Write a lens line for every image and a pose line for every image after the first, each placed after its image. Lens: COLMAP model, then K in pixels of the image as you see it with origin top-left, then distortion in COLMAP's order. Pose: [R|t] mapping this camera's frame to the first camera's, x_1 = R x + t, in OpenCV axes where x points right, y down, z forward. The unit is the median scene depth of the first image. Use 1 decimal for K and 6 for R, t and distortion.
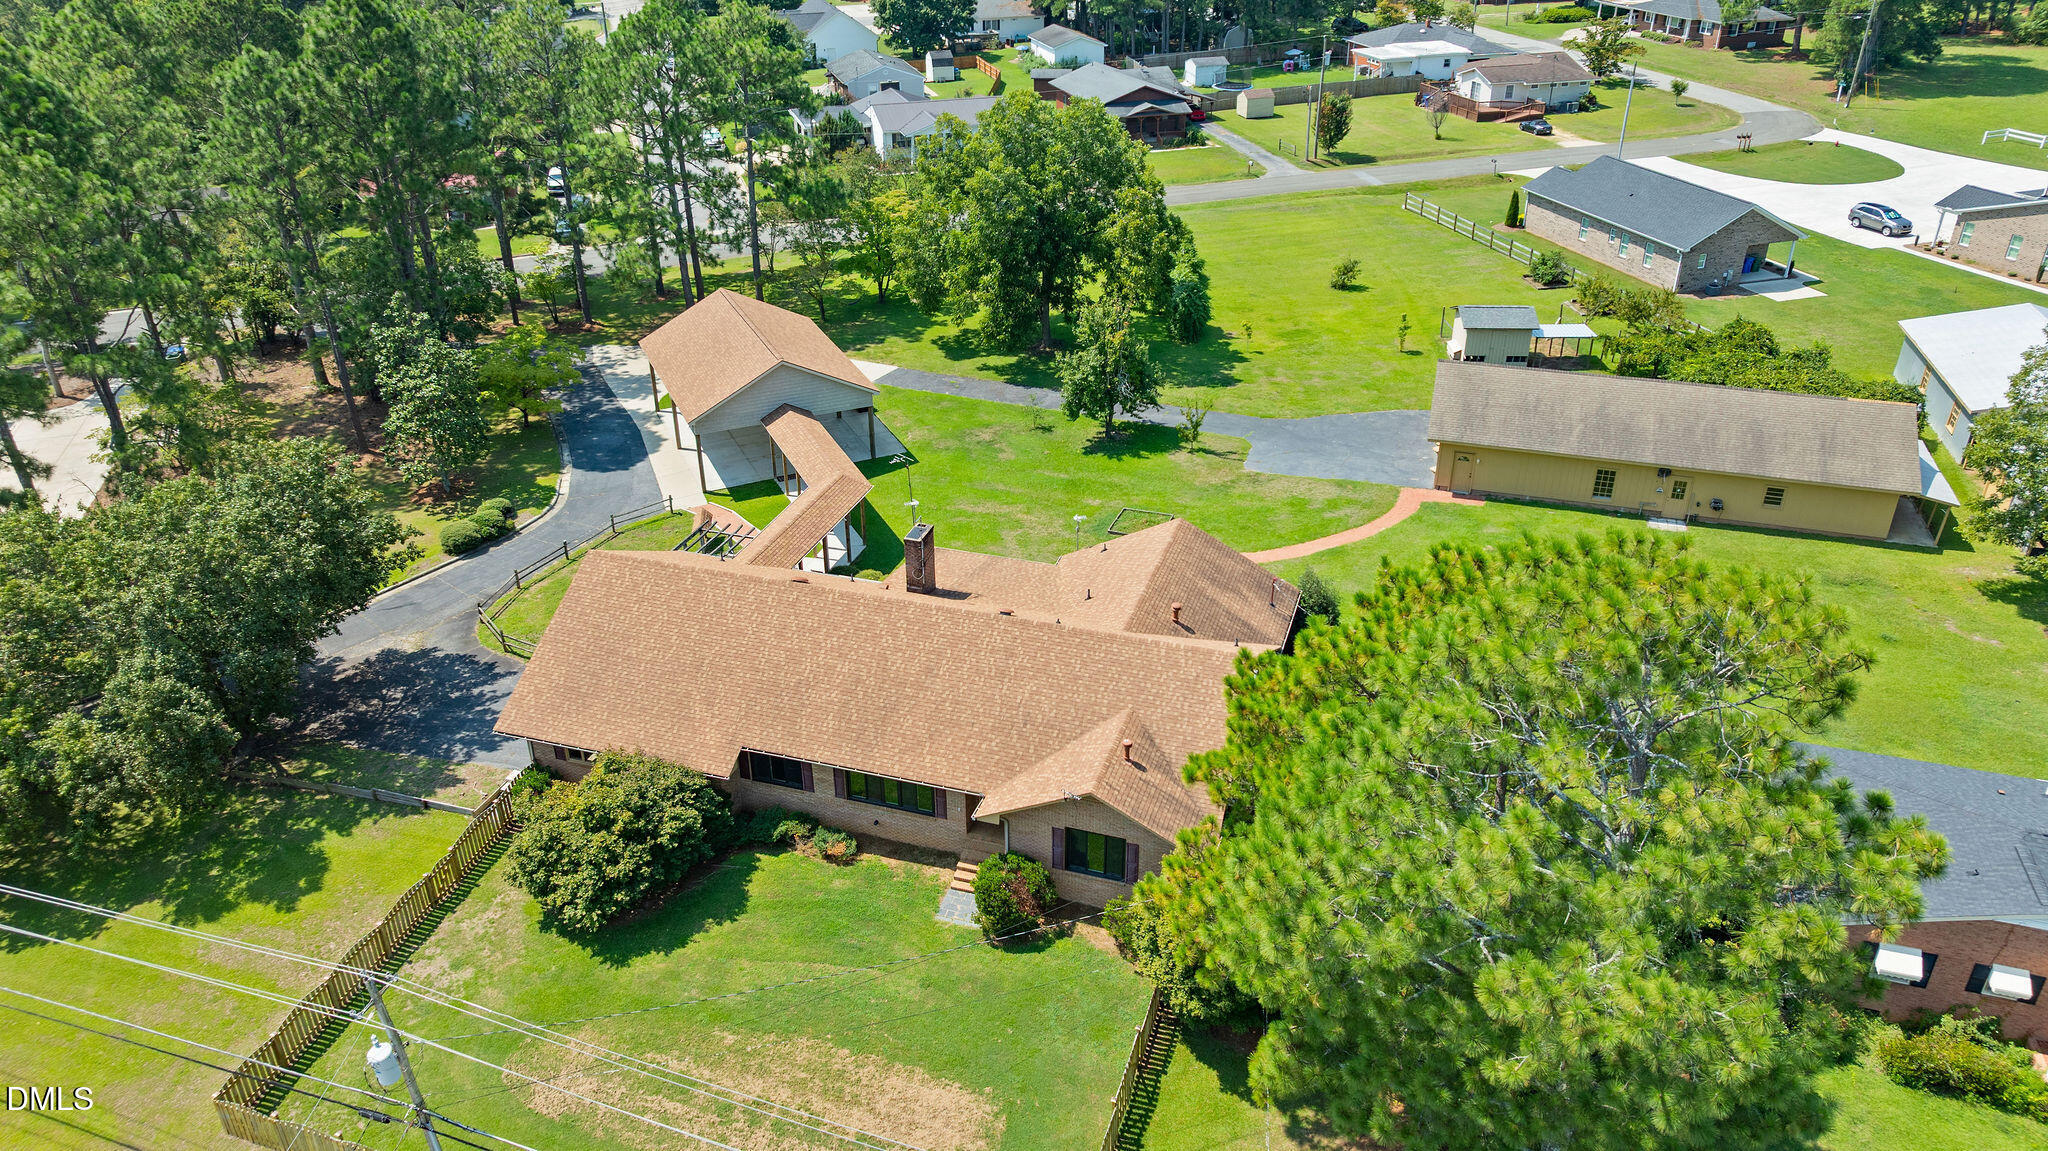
lens RADIAL K [[1424.3, 0, 1022.8], [0, 1424.3, 575.7], [0, 0, 1]] dist [-0.028290, 0.019910]
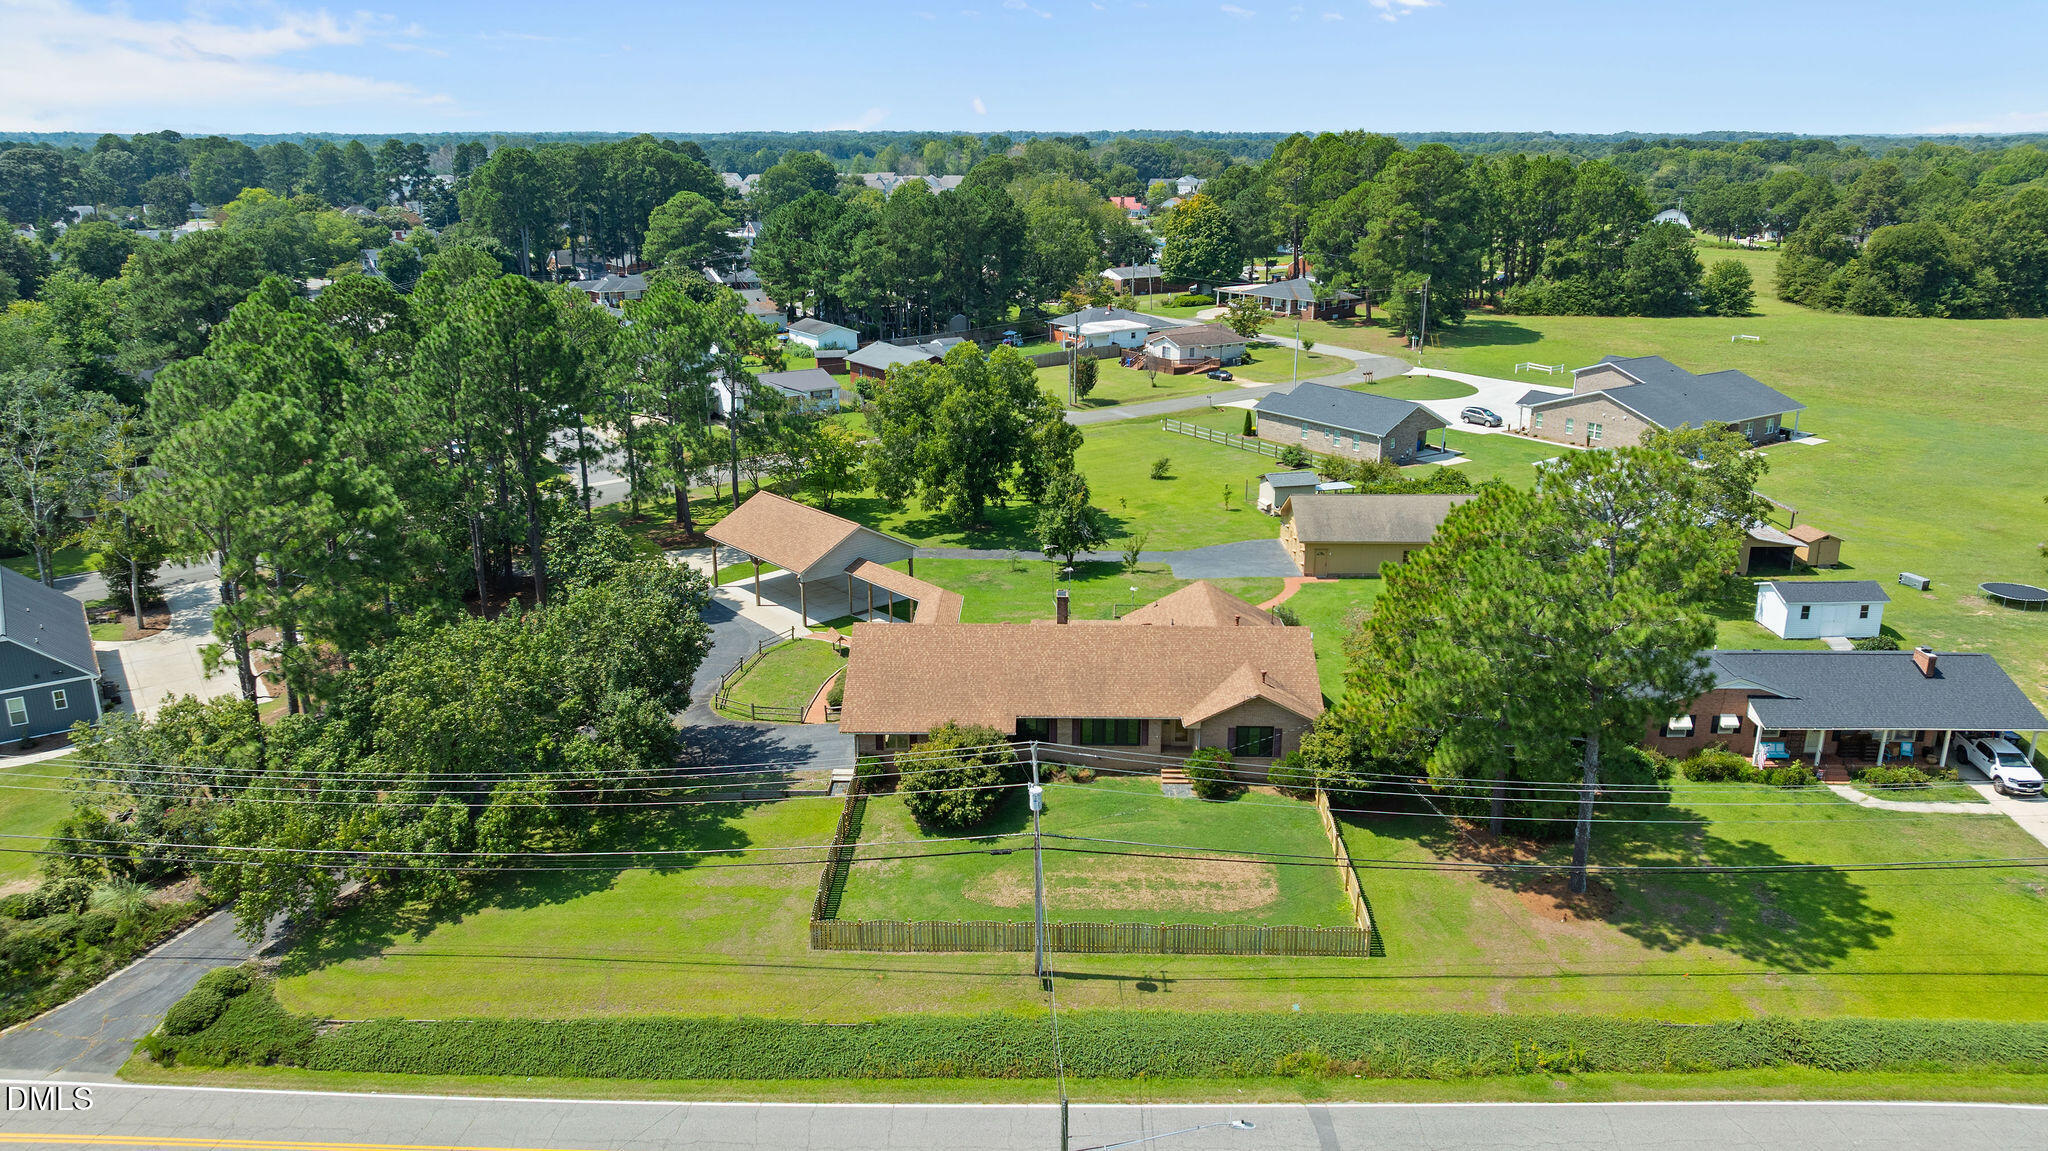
lens RADIAL K [[1424.3, 0, 1022.6], [0, 1424.3, 572.2], [0, 0, 1]] dist [-0.028290, 0.019910]
pose [[0.956689, -0.076492, 0.280882, -0.332200], [0.132069, 0.973897, -0.184611, 0.137752], [-0.259429, 0.213712, 0.941820, -0.273849]]
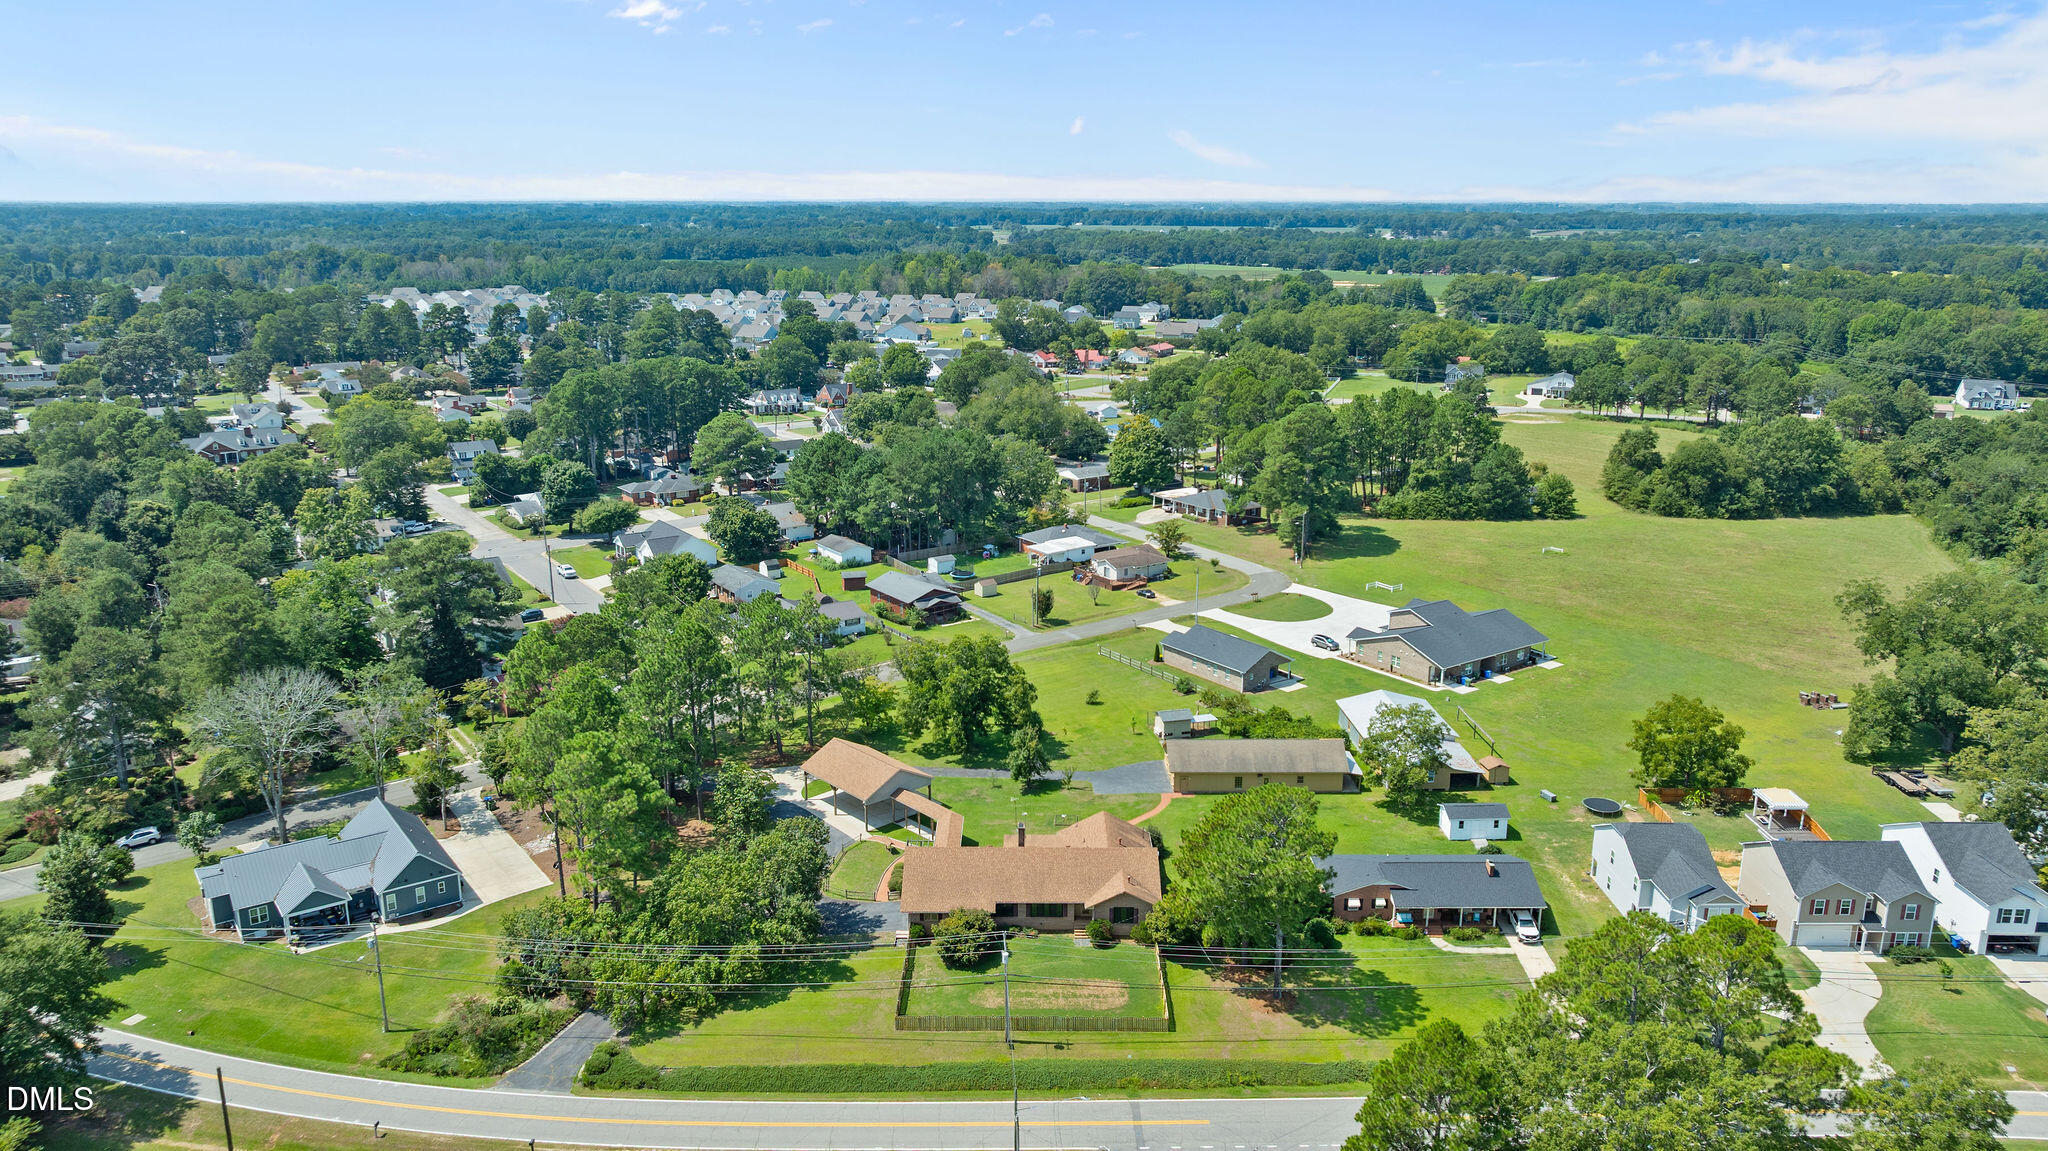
lens RADIAL K [[1424.3, 0, 1027.2], [0, 1424.3, 571.6], [0, 0, 1]] dist [-0.028290, 0.019910]
pose [[0.950595, -0.063081, 0.303957, -0.523602], [0.138150, 0.962798, -0.232236, 0.083059], [-0.278000, 0.262754, 0.923946, -1.005345]]
